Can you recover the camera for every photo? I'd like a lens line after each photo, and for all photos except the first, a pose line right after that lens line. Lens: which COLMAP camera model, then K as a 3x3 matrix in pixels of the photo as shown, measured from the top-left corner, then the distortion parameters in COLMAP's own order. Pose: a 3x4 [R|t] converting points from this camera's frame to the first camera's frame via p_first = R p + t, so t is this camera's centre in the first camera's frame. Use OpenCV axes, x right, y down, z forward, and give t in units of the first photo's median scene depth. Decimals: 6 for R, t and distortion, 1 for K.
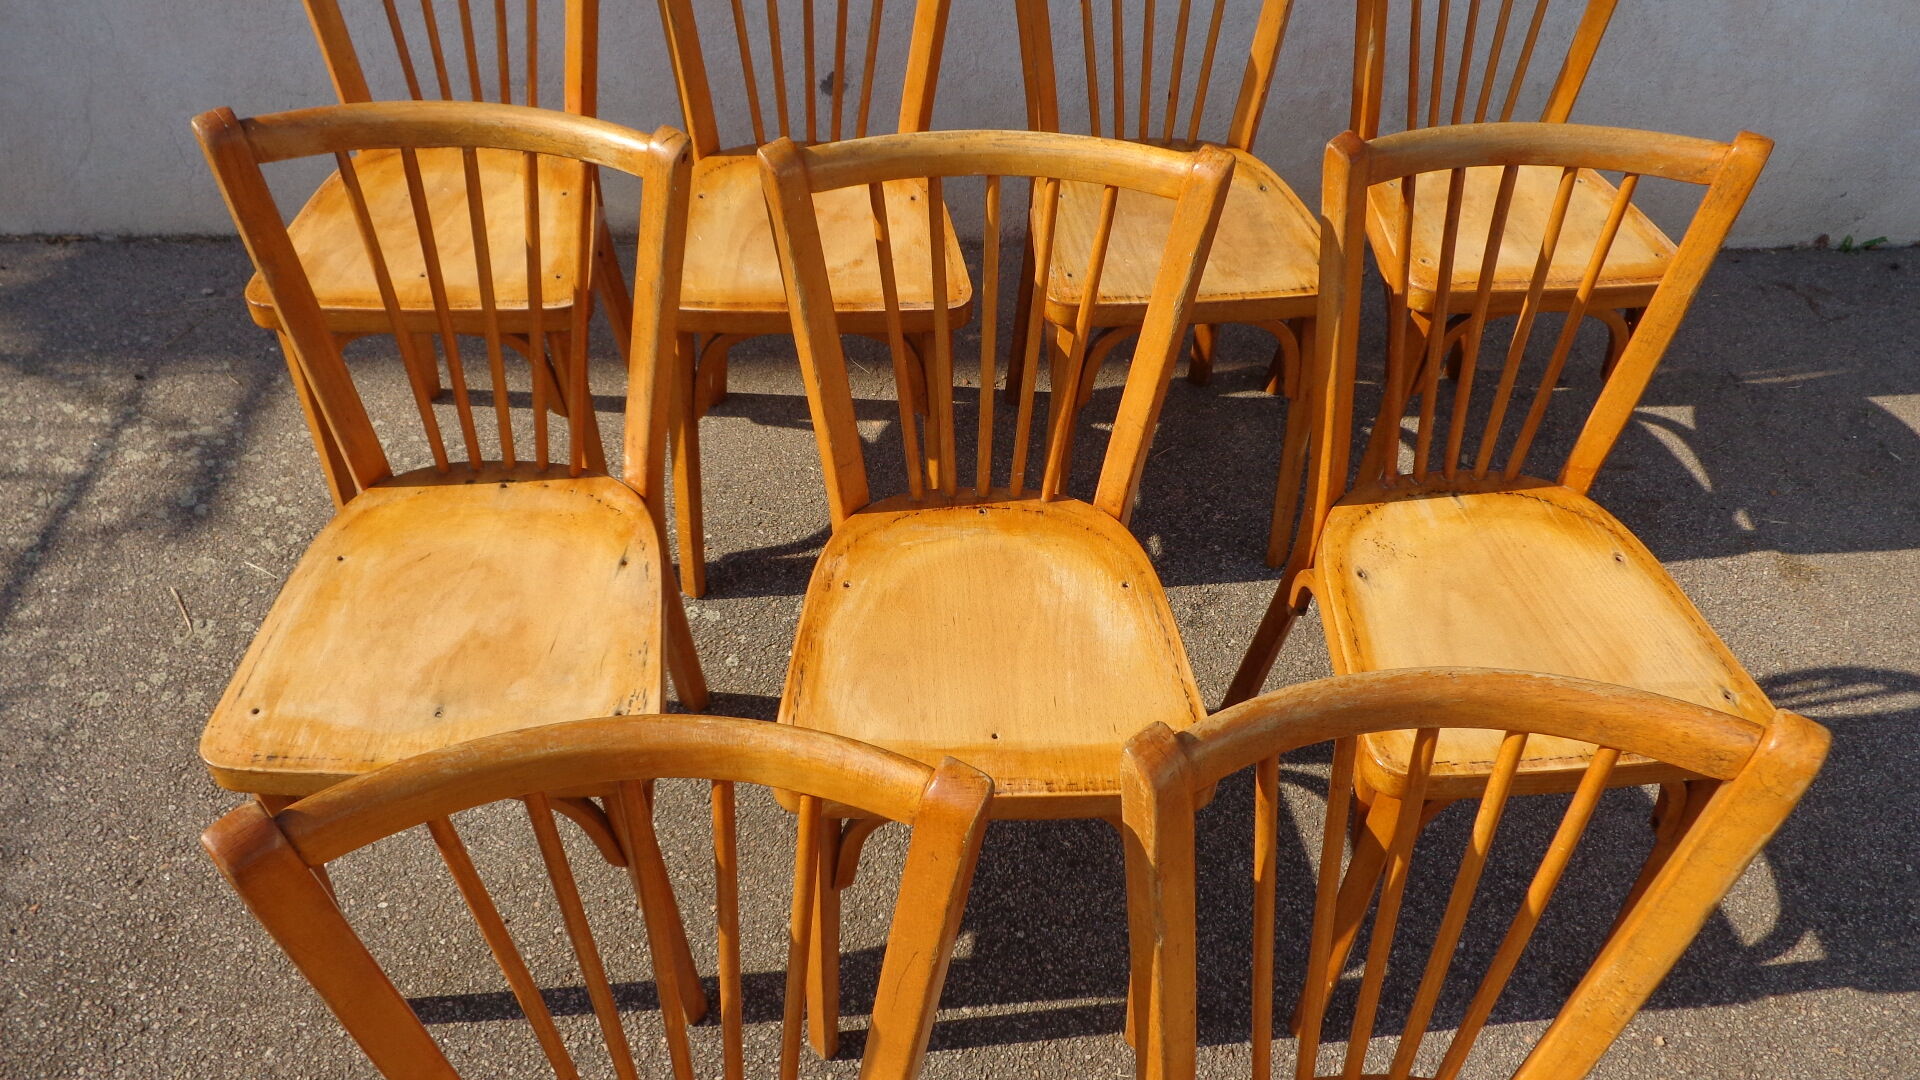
lens RADIAL K [[1429.3, 0, 957.6], [0, 1429.3, 535.4], [0, 0, 1]] dist [-0.009845, -0.001357]
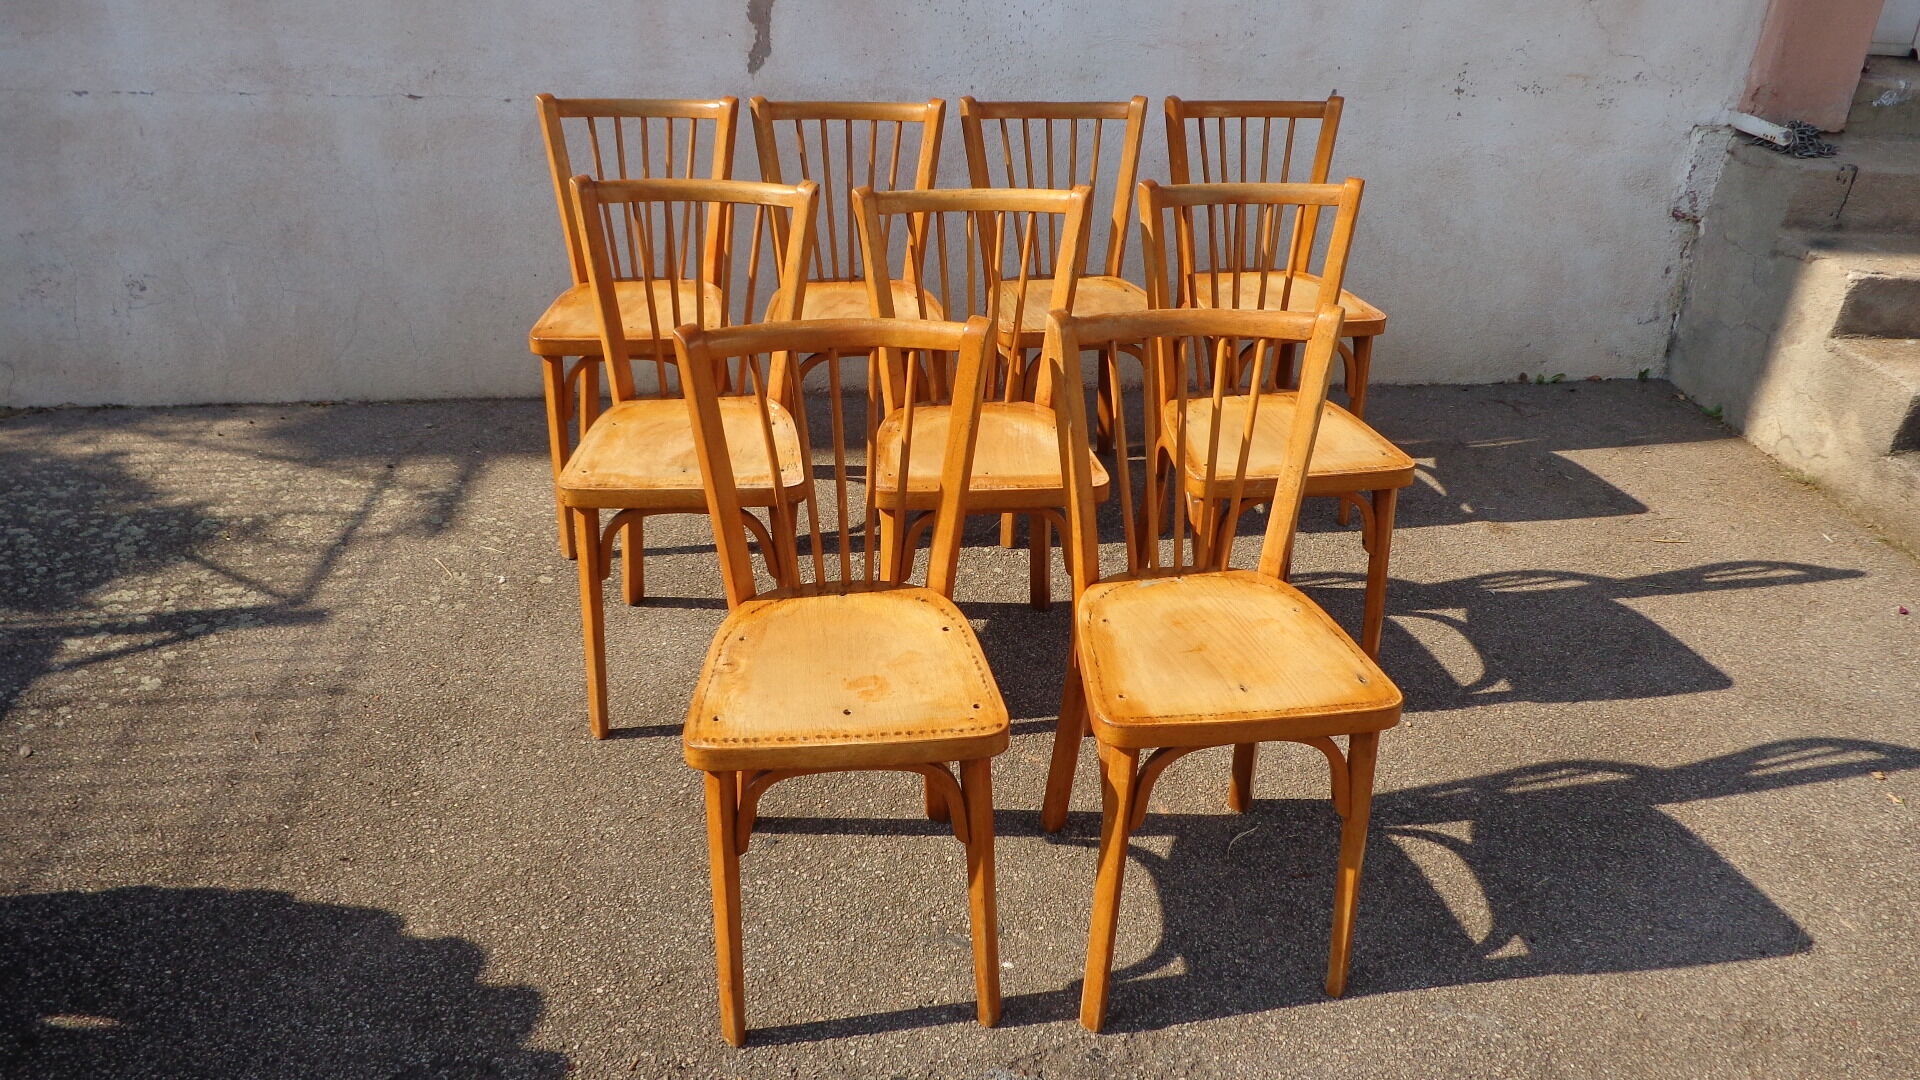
lens RADIAL K [[1417.6, 0, 954.9], [0, 1417.6, 521.7], [0, 0, 1]] dist [-0.012042, -0.002452]
pose [[0.998644, -0.035359, 0.038209, -0.063190], [0.045139, 0.953765, -0.297146, 0.533412], [-0.025936, 0.298468, 0.954067, -0.522518]]
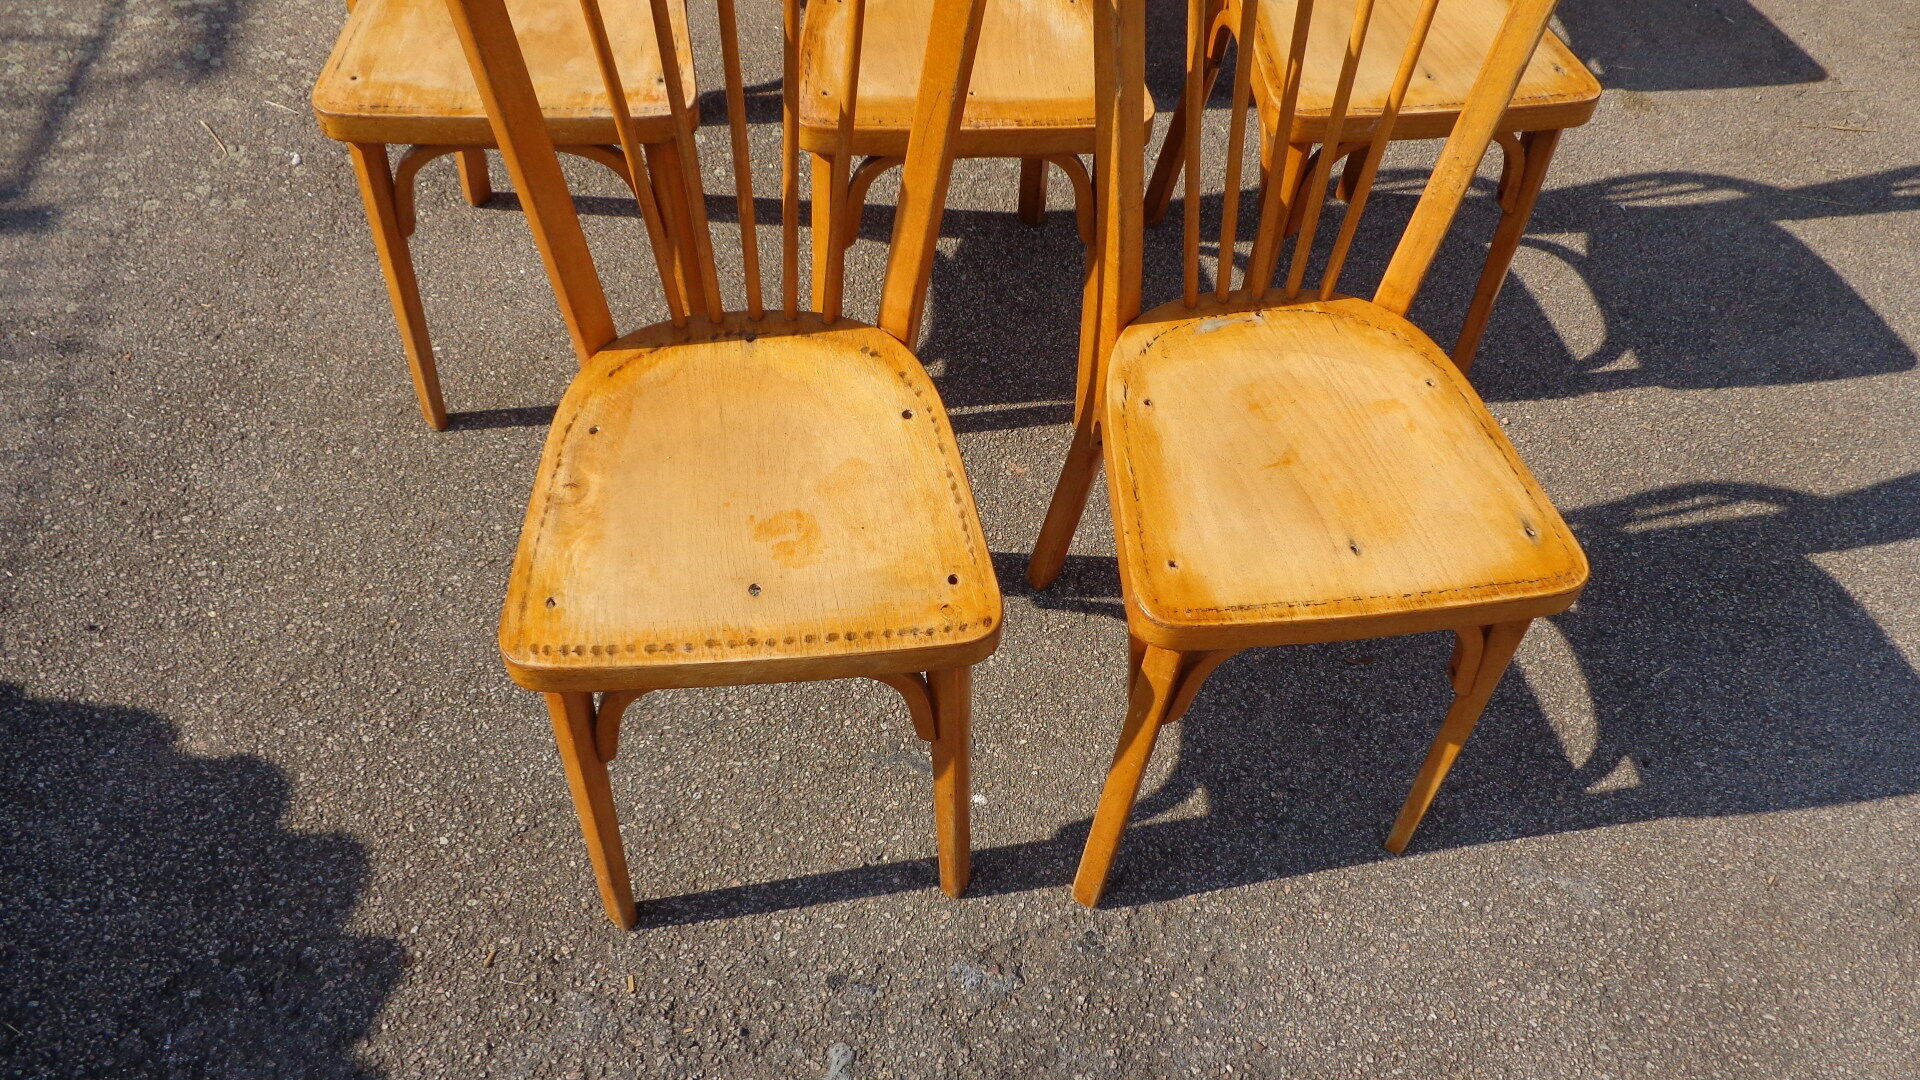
lens RADIAL K [[1429.3, 0, 957.6], [0, 1429.3, 535.4], [0, 0, 1]] dist [-0.009845, -0.001357]
pose [[0.997703, -0.031506, 0.059965, -0.051387], [0.023852, 0.991955, 0.124324, 0.261279], [-0.063400, -0.122608, 0.990428, -0.185310]]
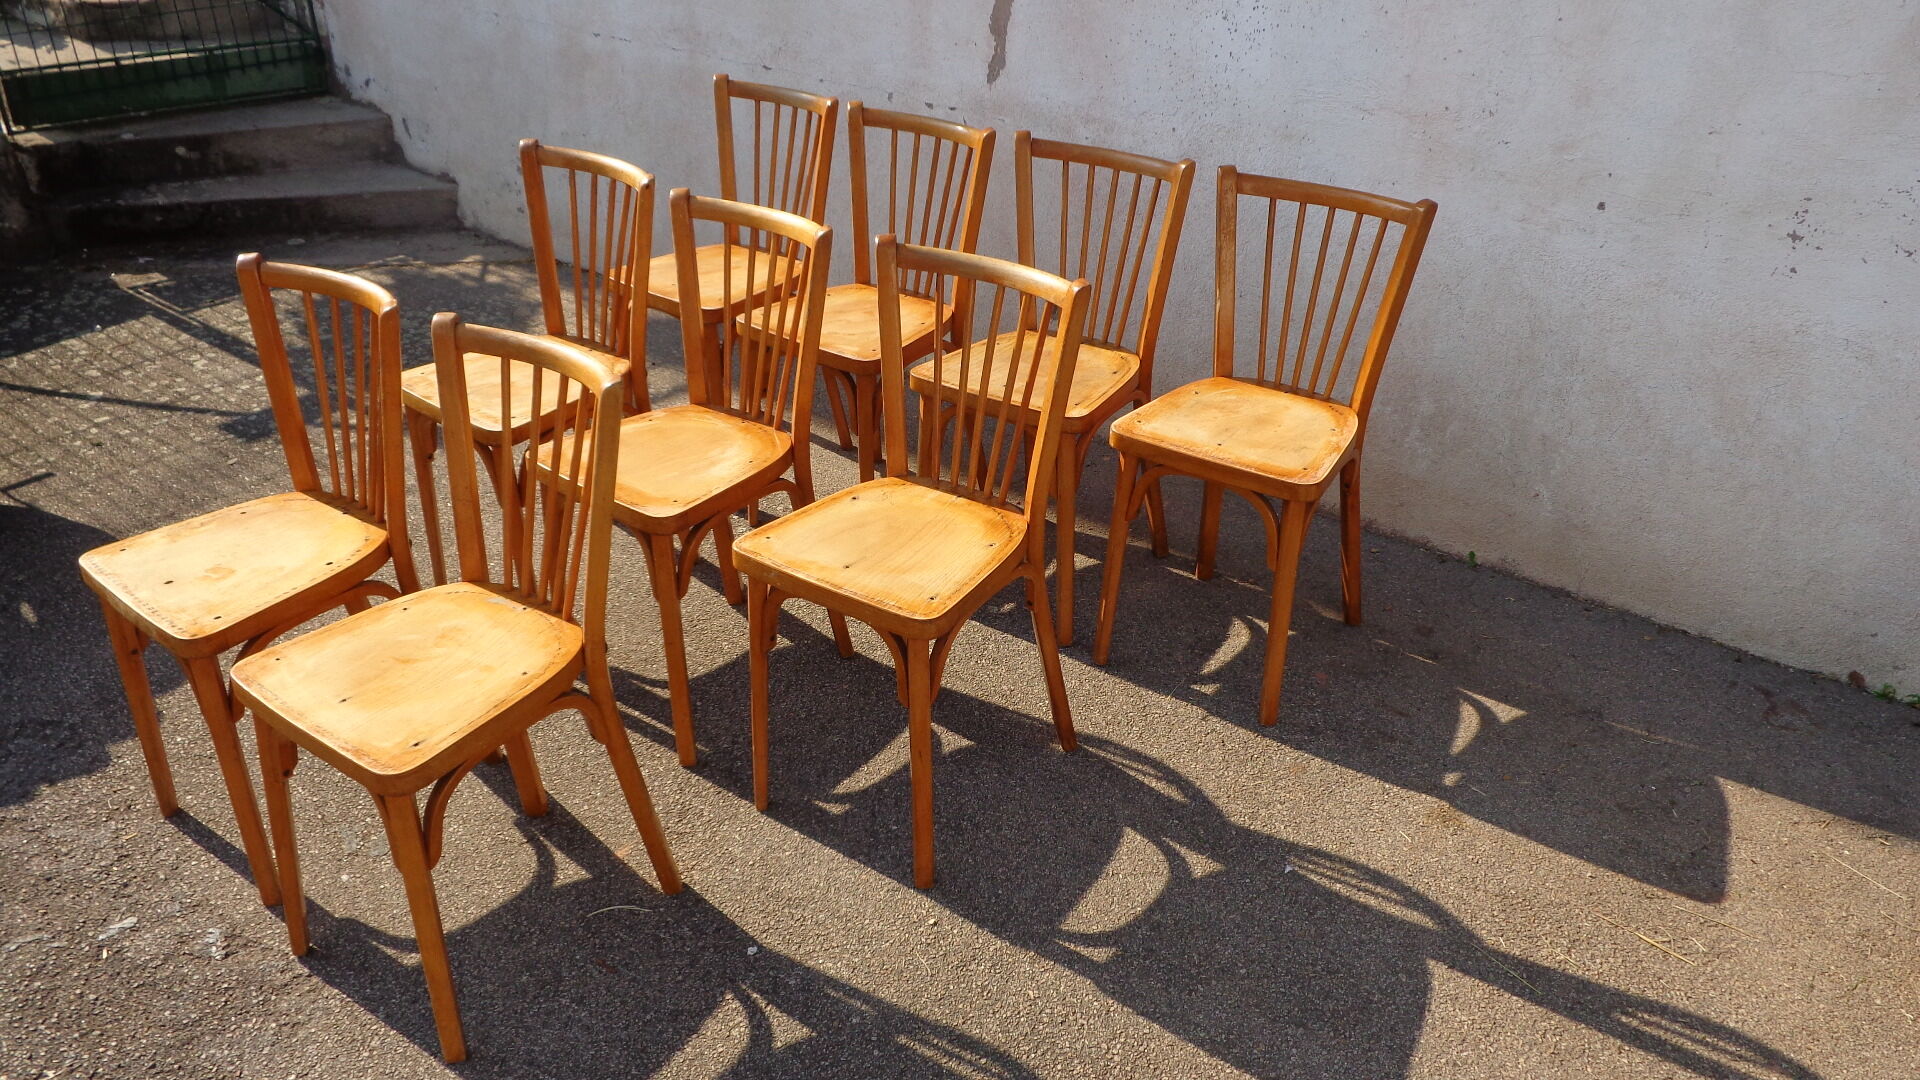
lens RADIAL K [[1417.6, 0, 954.9], [0, 1417.6, 521.7], [0, 0, 1]] dist [-0.012042, -0.002452]
pose [[0.739183, 0.287155, -0.609221, 1.101937], [-0.456489, 0.878693, -0.139699, 0.181085], [0.495203, 0.381366, 0.780598, -0.164655]]
